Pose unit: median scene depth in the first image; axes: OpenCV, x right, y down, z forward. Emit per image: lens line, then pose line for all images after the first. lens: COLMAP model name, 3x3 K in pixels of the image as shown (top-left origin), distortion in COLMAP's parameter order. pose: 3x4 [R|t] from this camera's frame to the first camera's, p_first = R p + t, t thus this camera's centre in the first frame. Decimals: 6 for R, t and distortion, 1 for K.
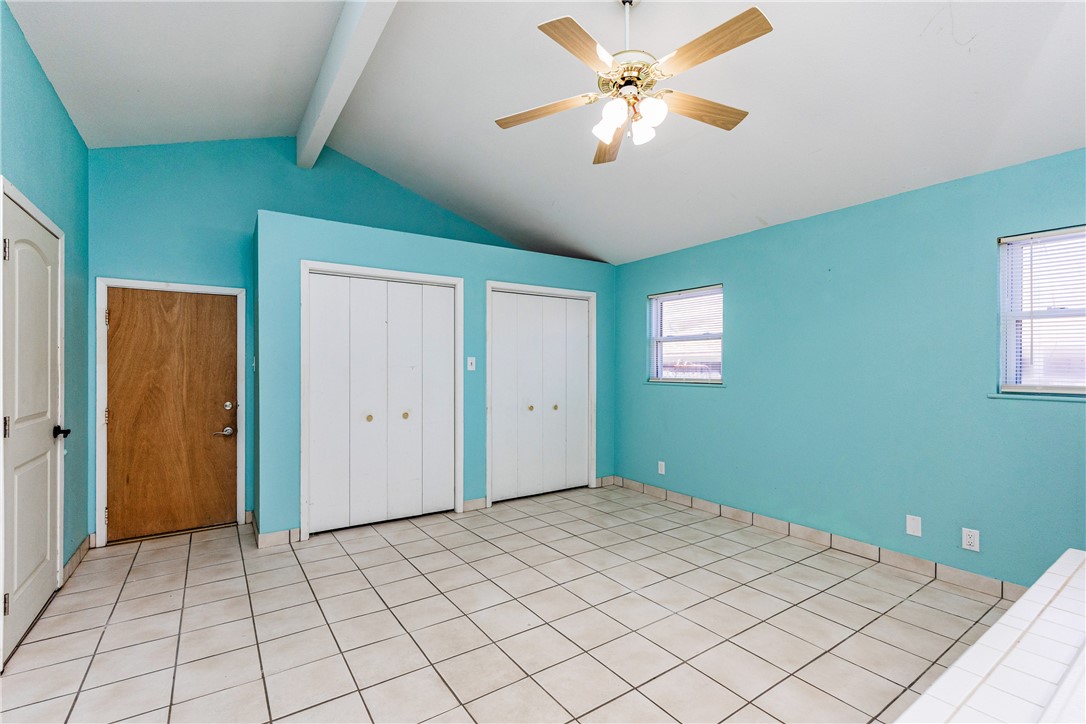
lens RADIAL K [[483.6, 0, 545.4], [0, 483.6, 367.5], [0, 0, 1]] dist [-0.003029, -0.001098]
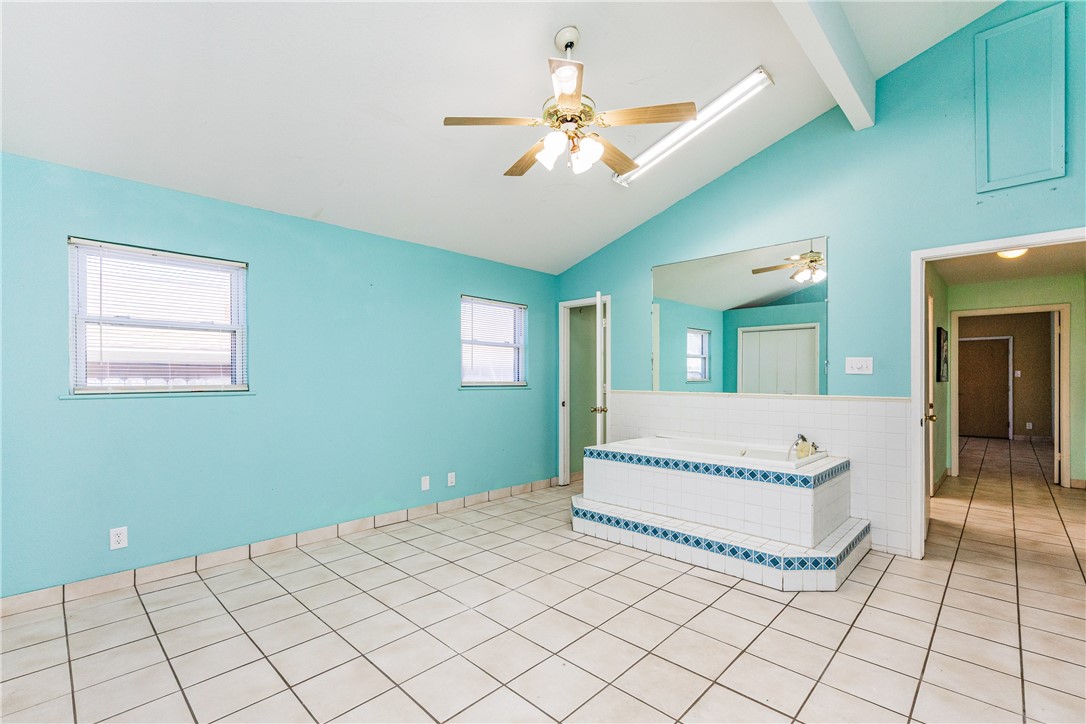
lens RADIAL K [[483.6, 0, 537.6], [0, 483.6, 371.3], [0, 0, 1]] dist [-0.003029, -0.001098]
pose [[-0.187921, 0.002056, 0.982182, -0.567831], [-0.003460, 0.999990, -0.002755, 0.001558], [-0.982178, -0.003917, -0.187912, 0.775266]]
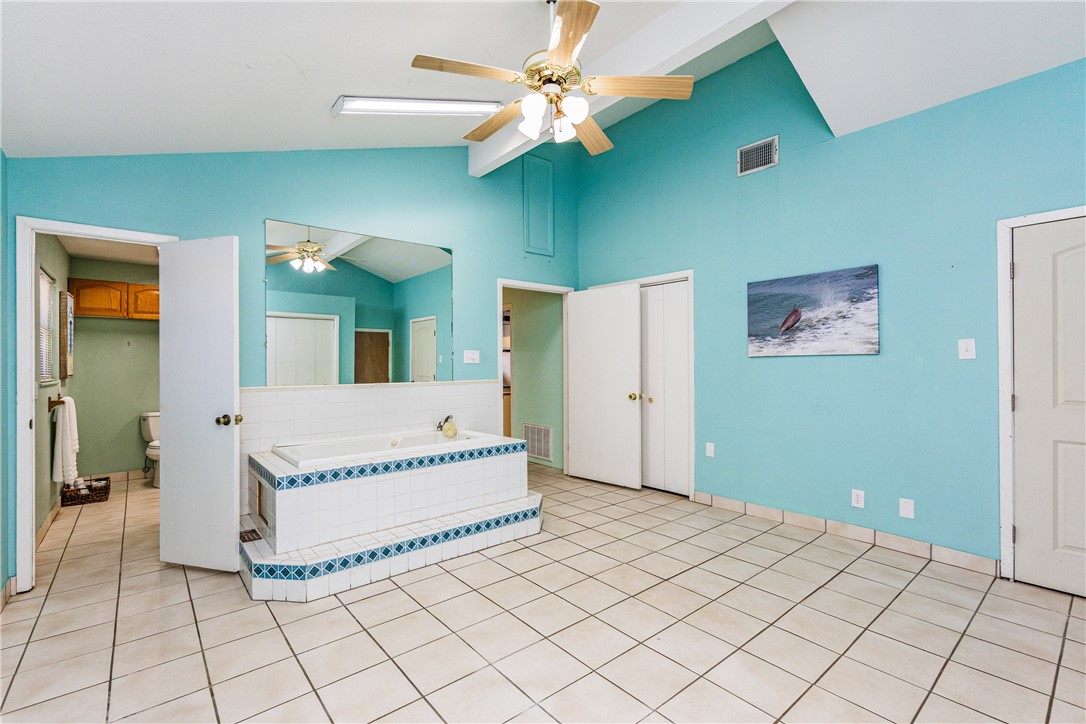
lens RADIAL K [[483.6, 0, 538.4], [0, 483.6, 362.7], [0, 0, 1]] dist [-0.003029, -0.001098]
pose [[-0.996368, 0.000471, -0.085151, 0.179316], [0.001240, 0.999959, -0.008972, 0.011345], [0.085143, -0.009045, -0.996328, 1.212340]]
